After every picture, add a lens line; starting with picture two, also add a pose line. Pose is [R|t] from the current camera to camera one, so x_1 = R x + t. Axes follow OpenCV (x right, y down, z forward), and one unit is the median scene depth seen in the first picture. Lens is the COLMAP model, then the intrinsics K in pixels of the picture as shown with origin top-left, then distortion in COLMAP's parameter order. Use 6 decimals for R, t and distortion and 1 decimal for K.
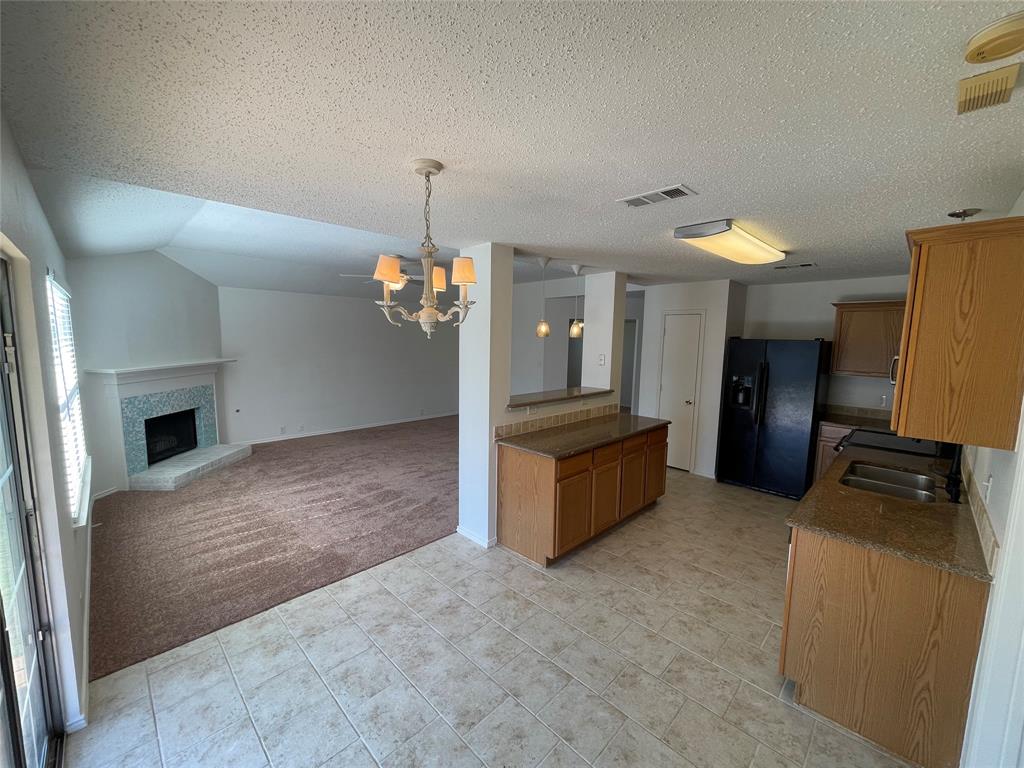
lens RADIAL K [[412.6, 0, 511.7], [0, 412.6, 387.4], [0, 0, 1]] dist [0.002611, -0.001057]
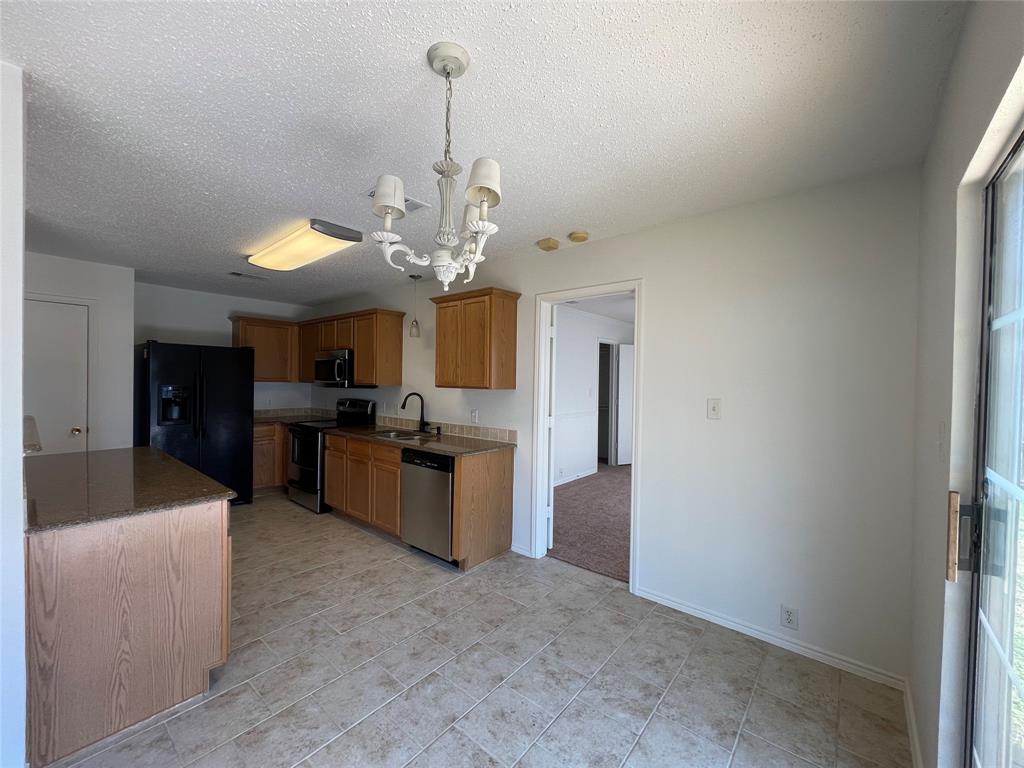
lens RADIAL K [[412.6, 0, 509.3], [0, 412.6, 373.0], [0, 0, 1]] dist [0.002611, -0.001057]
pose [[-0.075230, -0.006017, 0.997148, -0.620670], [0.103787, 0.994503, 0.013832, 0.009274], [-0.991750, 0.104531, -0.074192, 0.620980]]
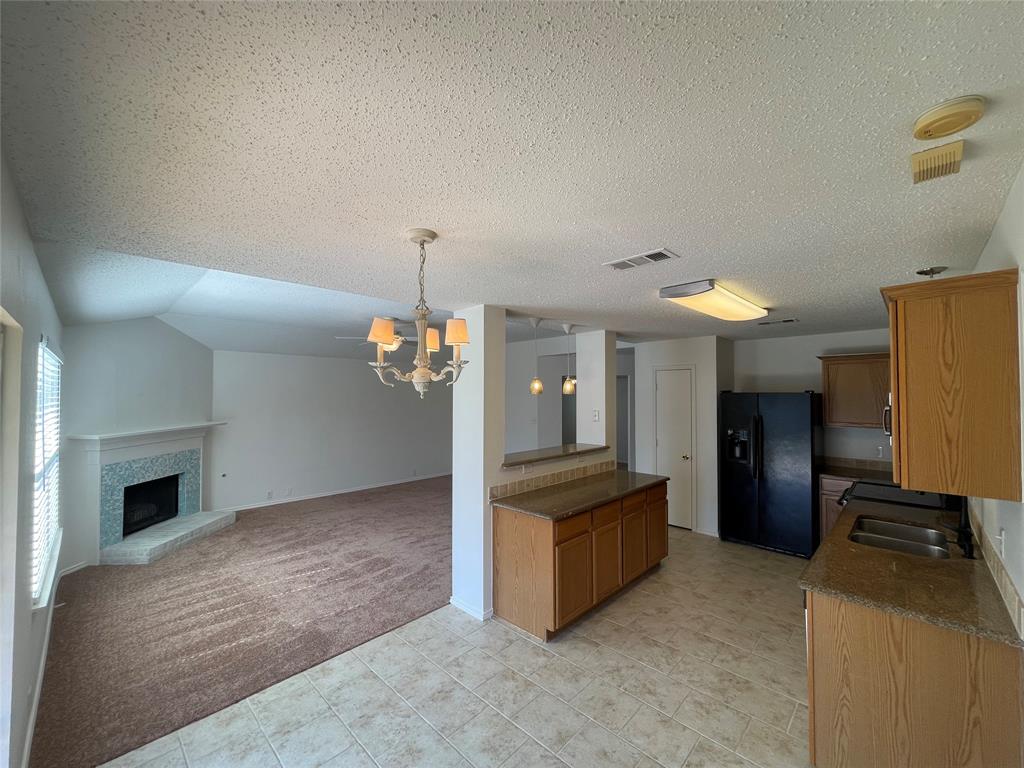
lens RADIAL K [[412.6, 0, 512.0], [0, 412.6, 387.8], [0, 0, 1]] dist [0.002611, -0.001057]
pose [[0.999714, -0.017670, 0.016107, 0.000772], [0.019712, 0.990369, -0.137043, -0.002083], [-0.013530, 0.137321, 0.990434, 0.007246]]
